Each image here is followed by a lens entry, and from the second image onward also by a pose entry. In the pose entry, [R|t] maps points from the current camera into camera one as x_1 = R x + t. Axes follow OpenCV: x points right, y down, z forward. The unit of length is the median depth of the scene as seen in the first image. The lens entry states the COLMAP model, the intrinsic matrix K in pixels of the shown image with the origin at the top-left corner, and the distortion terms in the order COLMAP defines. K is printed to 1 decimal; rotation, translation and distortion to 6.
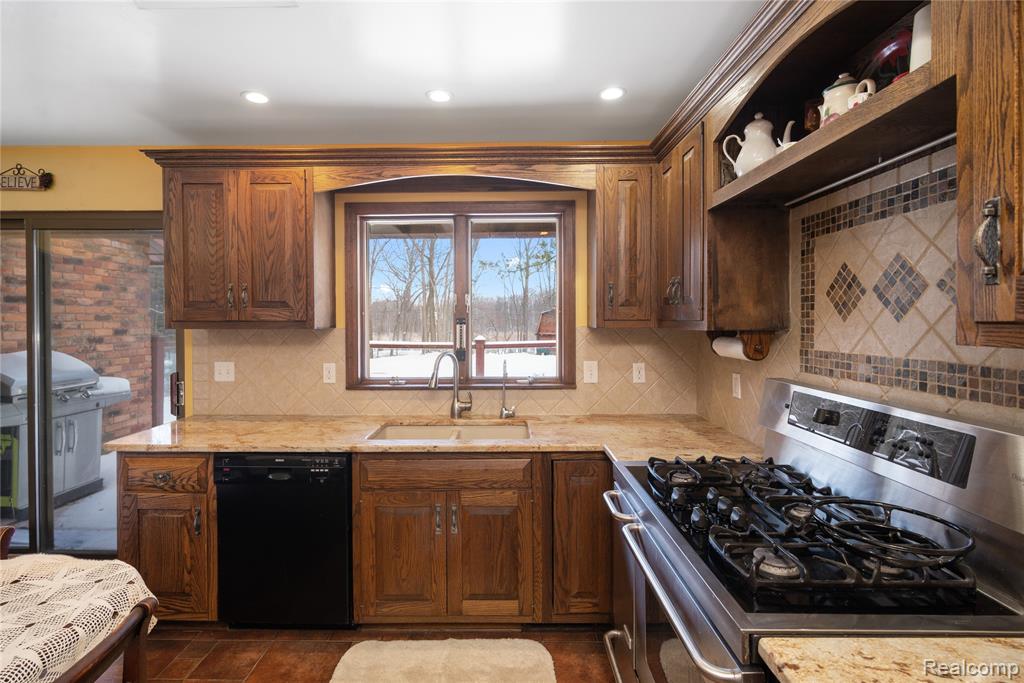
lens RADIAL K [[505.3, 0, 520.9], [0, 505.3, 327.4], [0, 0, 1]] dist [0.004522, -0.004545]
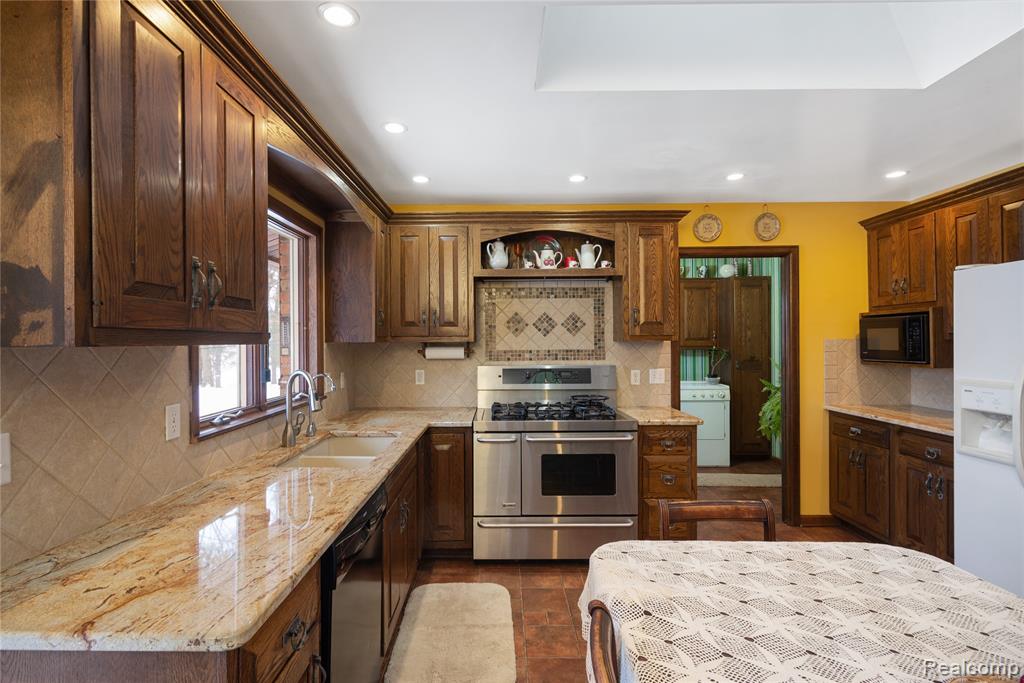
lens RADIAL K [[505.3, 0, 507.4], [0, 505.3, 340.0], [0, 0, 1]] dist [0.004522, -0.004545]
pose [[-0.012735, -0.001875, 0.999917, -1.122221], [0.020423, 0.999789, 0.002135, -0.001577], [-0.999710, 0.020448, -0.012694, 0.686518]]
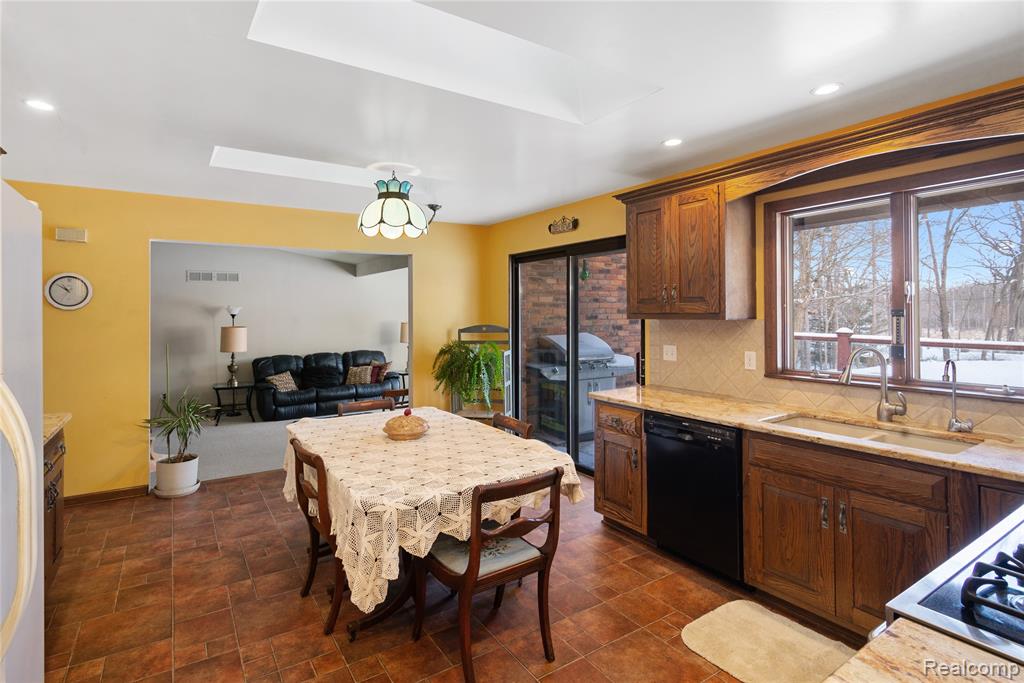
lens RADIAL K [[505.3, 0, 485.6], [0, 505.3, 306.8], [0, 0, 1]] dist [0.004522, -0.004545]
pose [[0.539379, -0.012171, -0.841975, 0.270279], [-0.008966, 0.999756, -0.020195, 0.000937], [0.842015, 0.018442, 0.539138, -0.087831]]
